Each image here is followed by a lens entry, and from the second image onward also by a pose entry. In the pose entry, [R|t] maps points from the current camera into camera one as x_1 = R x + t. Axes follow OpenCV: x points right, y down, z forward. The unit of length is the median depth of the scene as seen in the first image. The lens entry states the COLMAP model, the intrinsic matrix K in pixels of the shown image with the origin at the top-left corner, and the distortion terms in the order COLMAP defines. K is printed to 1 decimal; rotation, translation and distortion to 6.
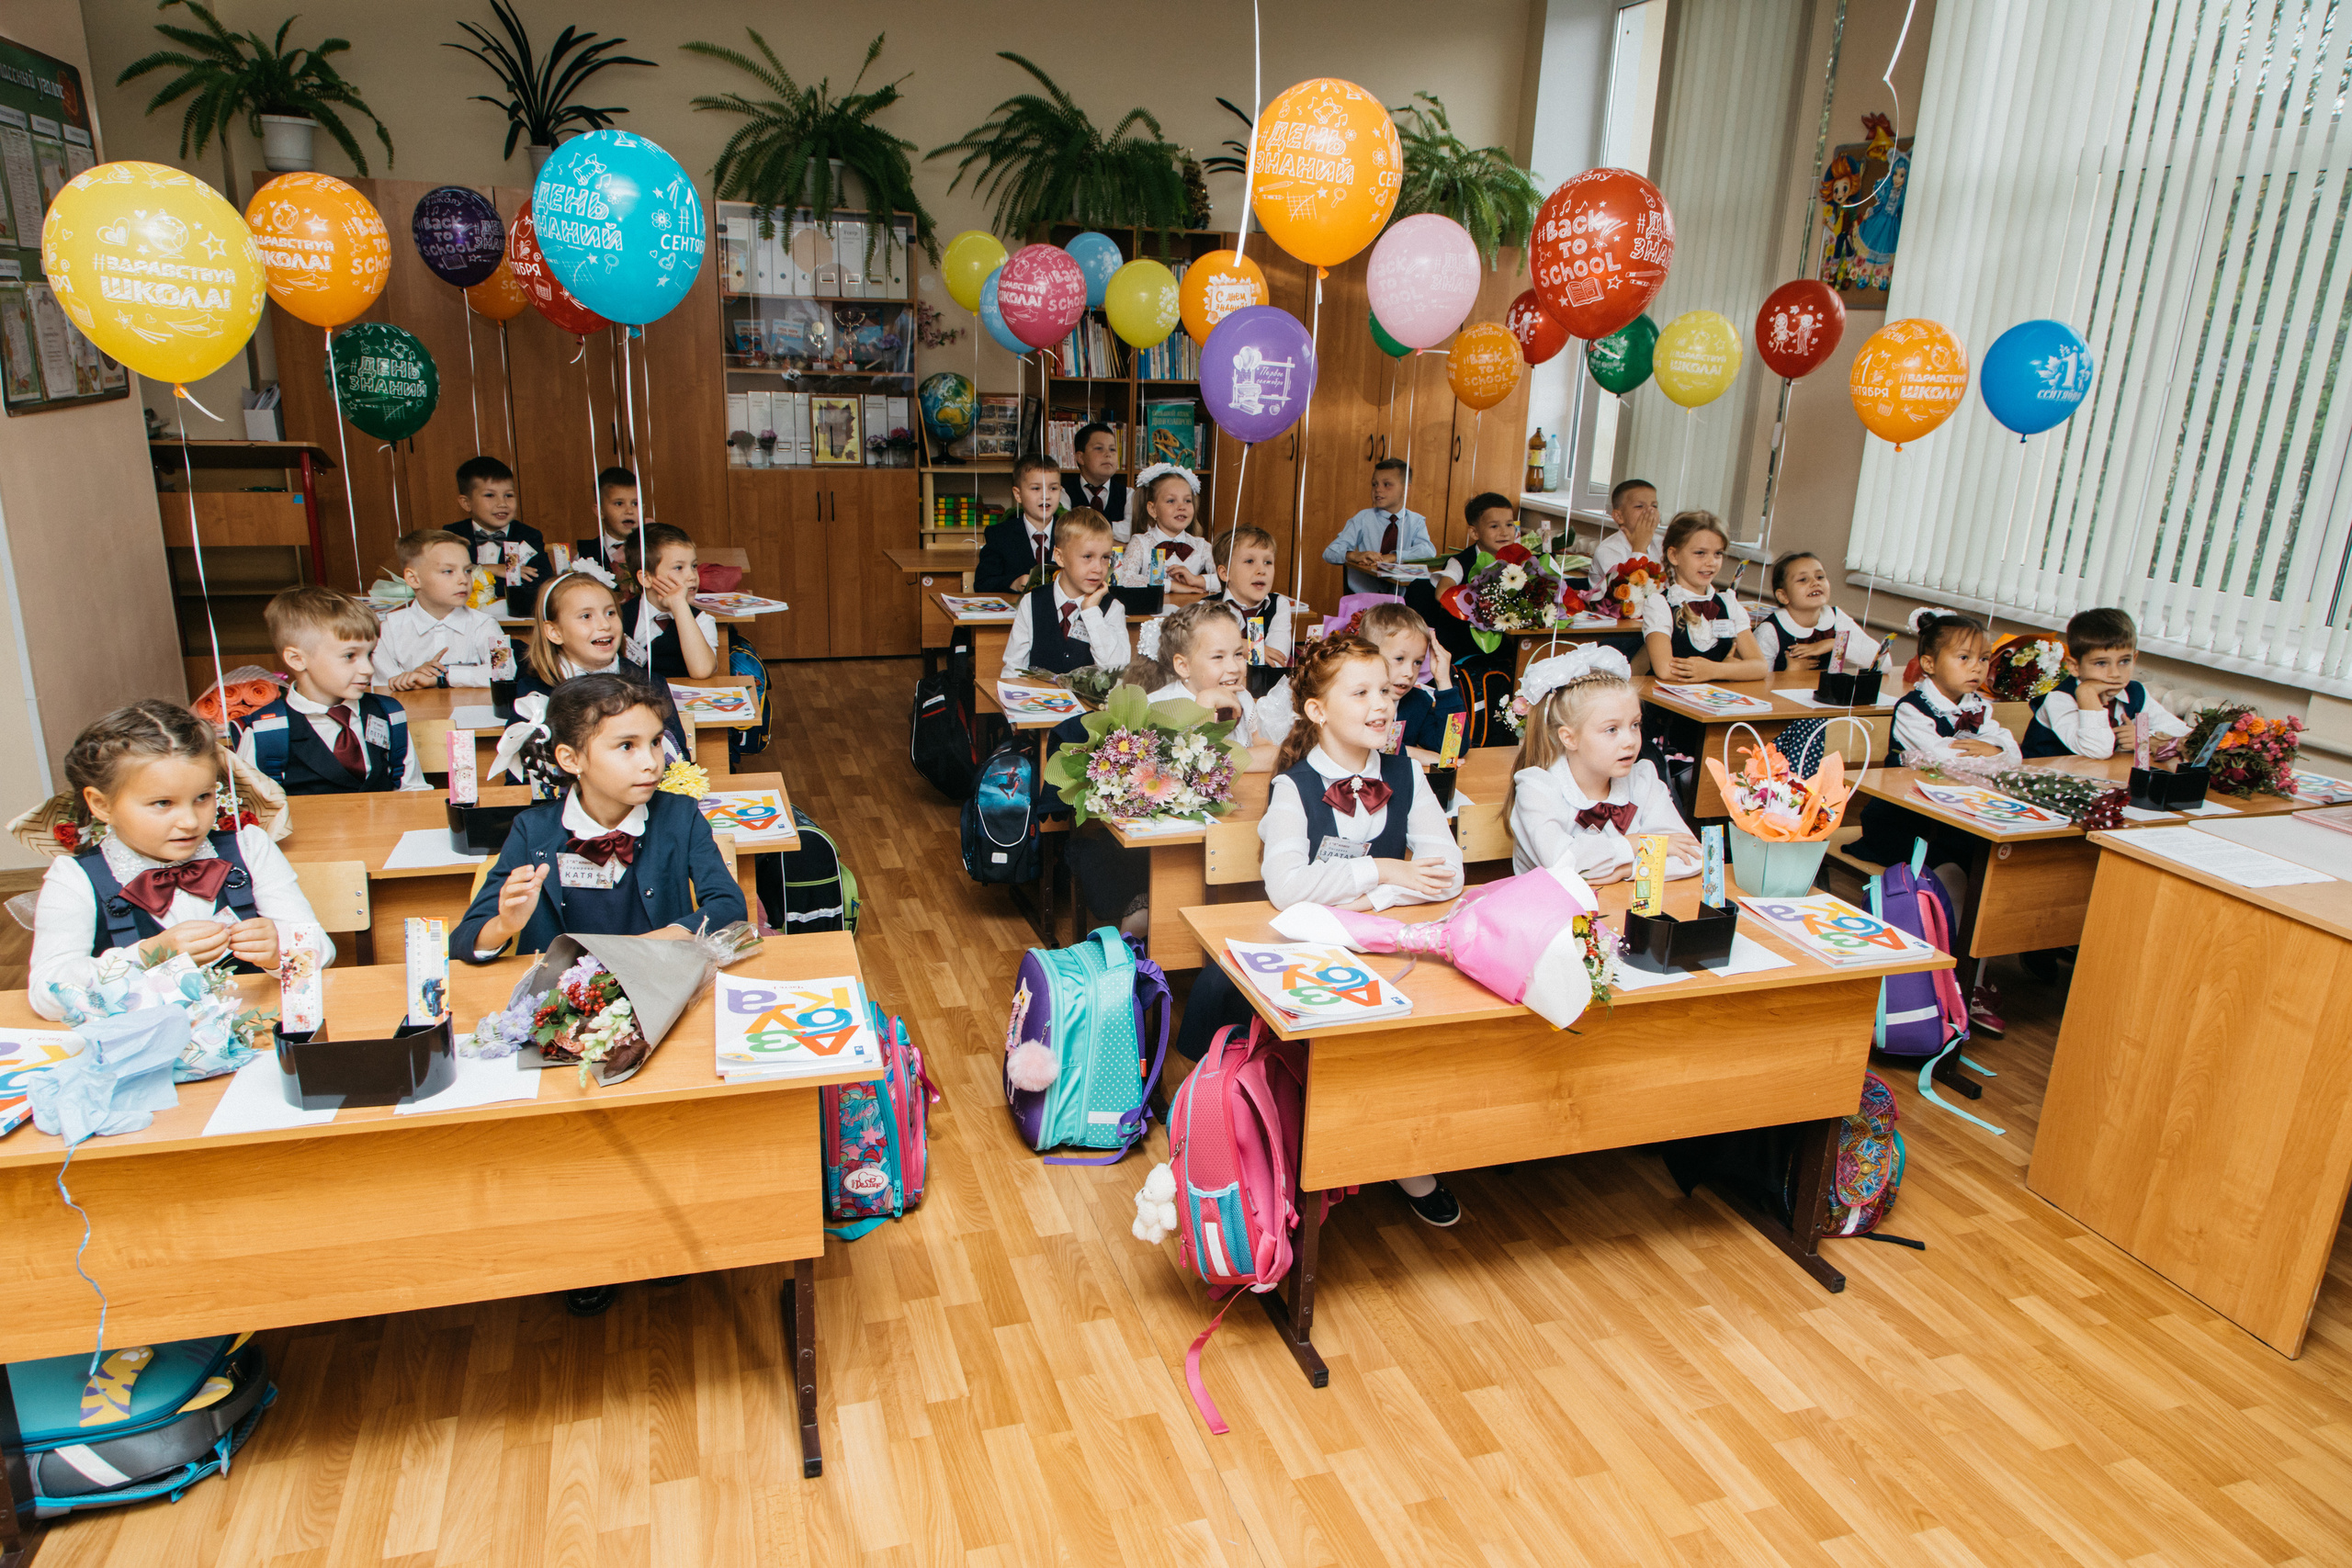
lens RADIAL K [[1513.4, 0, 1176.8], [0, 1513.4, 796.8], [0, 0, 1]] dist [0.004507, -0.012617]
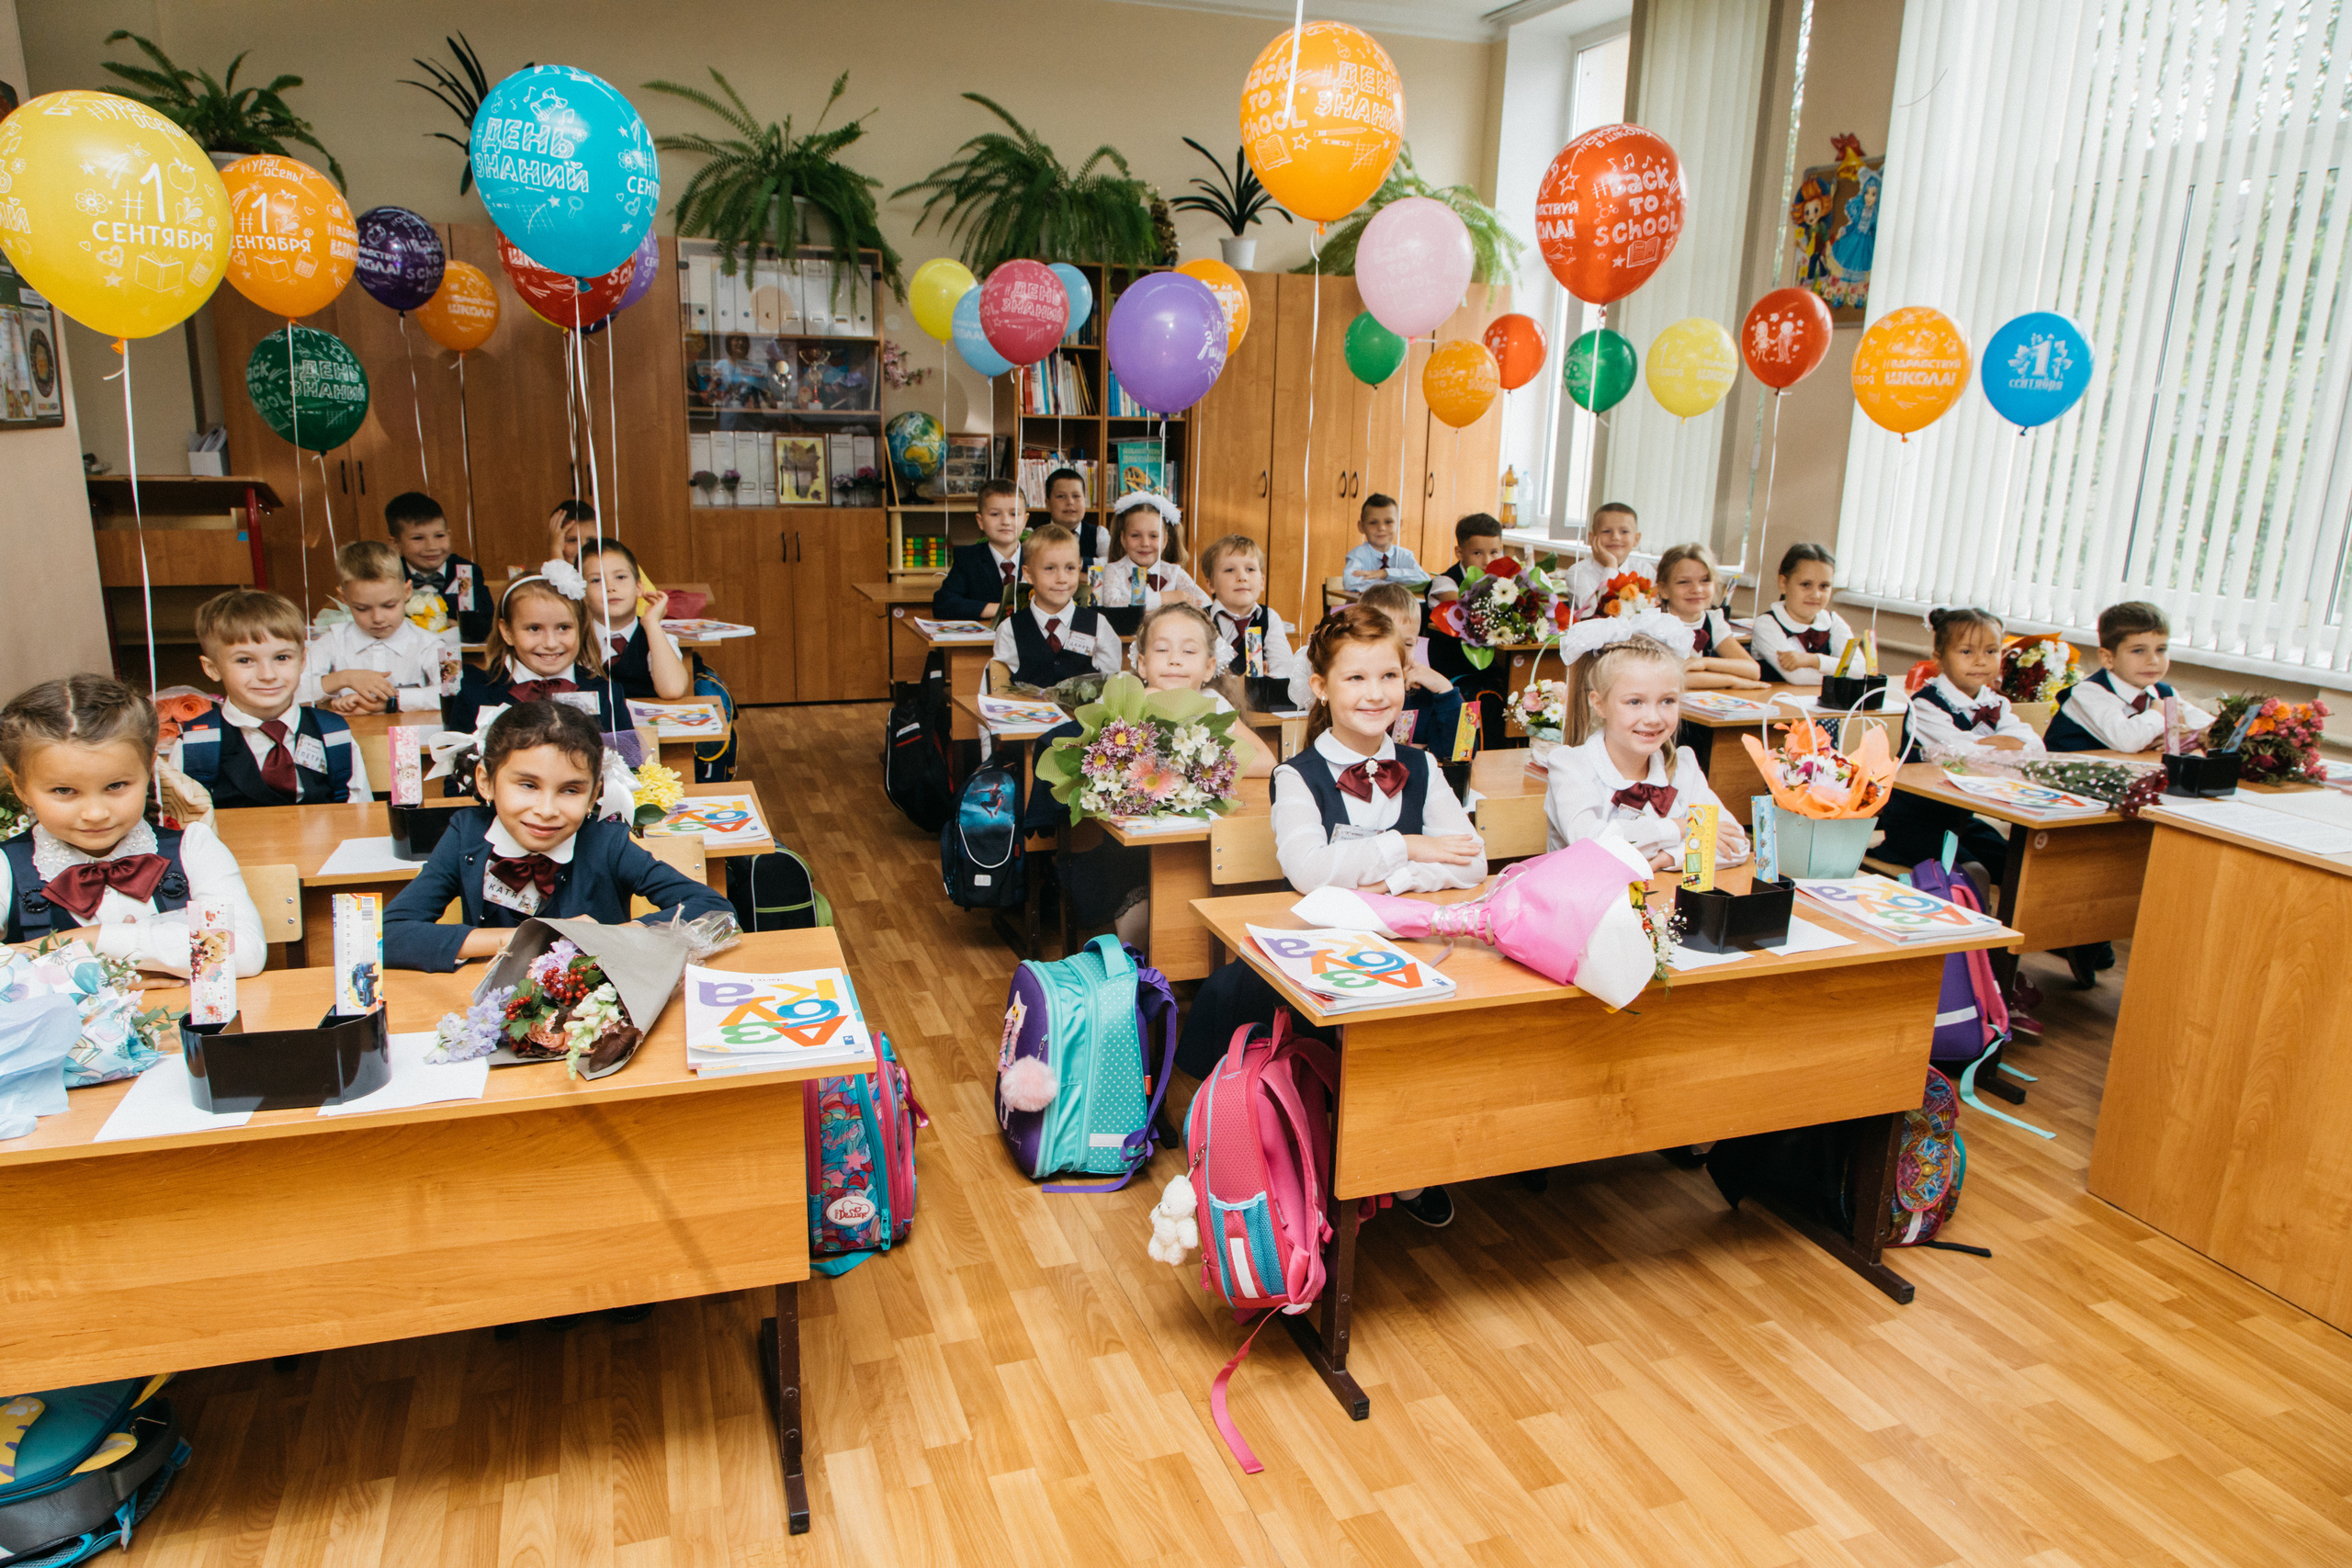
lens RADIAL K [[1513.4, 0, 1180.5], [0, 1513.4, 792.4], [0, 0, 1]] dist [0.004507, -0.012617]
pose [[0.999479, -0.018597, 0.026371, -0.020431], [0.019866, 0.998614, -0.048735, 0.039752], [-0.025428, 0.049234, 0.998464, 0.054737]]
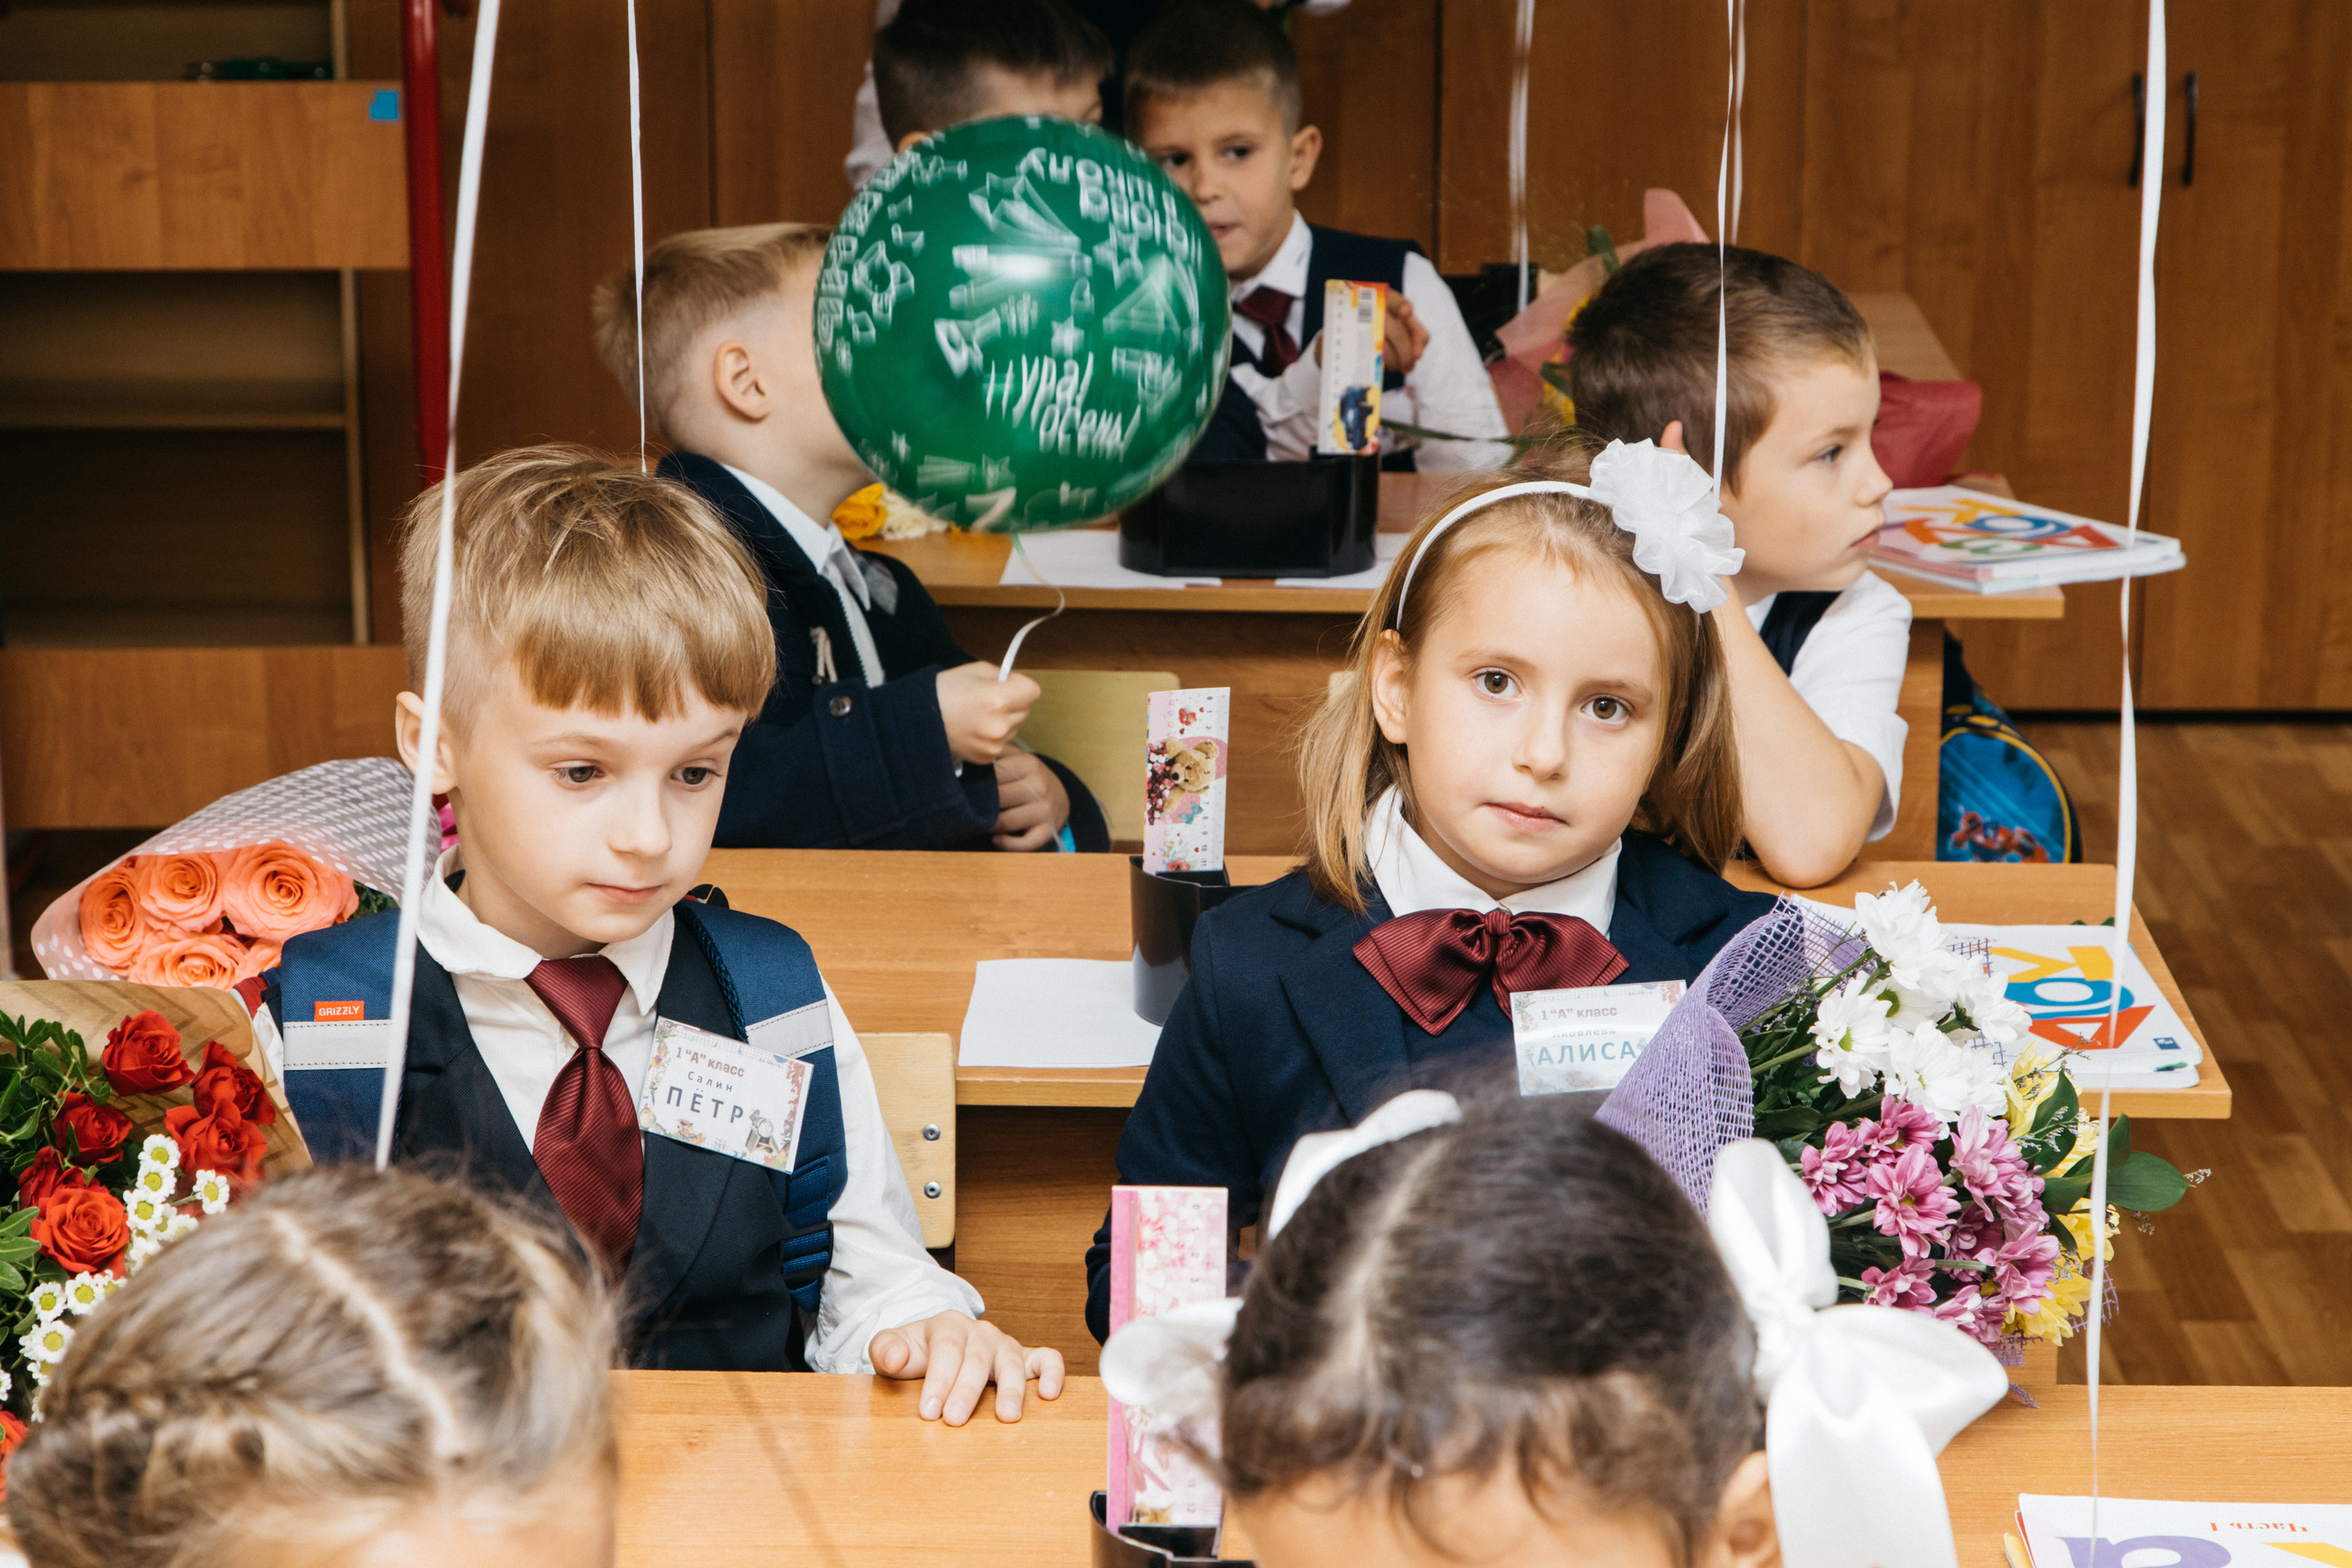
lens RADIAL K [[5313.6, 0, 1181.3], [0, 5313.6, 779.0], [0, 0, 1]] dist [-0.053767, 0.000000]
pose [[0.941340, 0.044530, -0.334508, -0.171871], [-0.064993, 0.996621, -0.050225, -0.052195], [0.331141, 0.069020, 0.941053, 0.212826]]
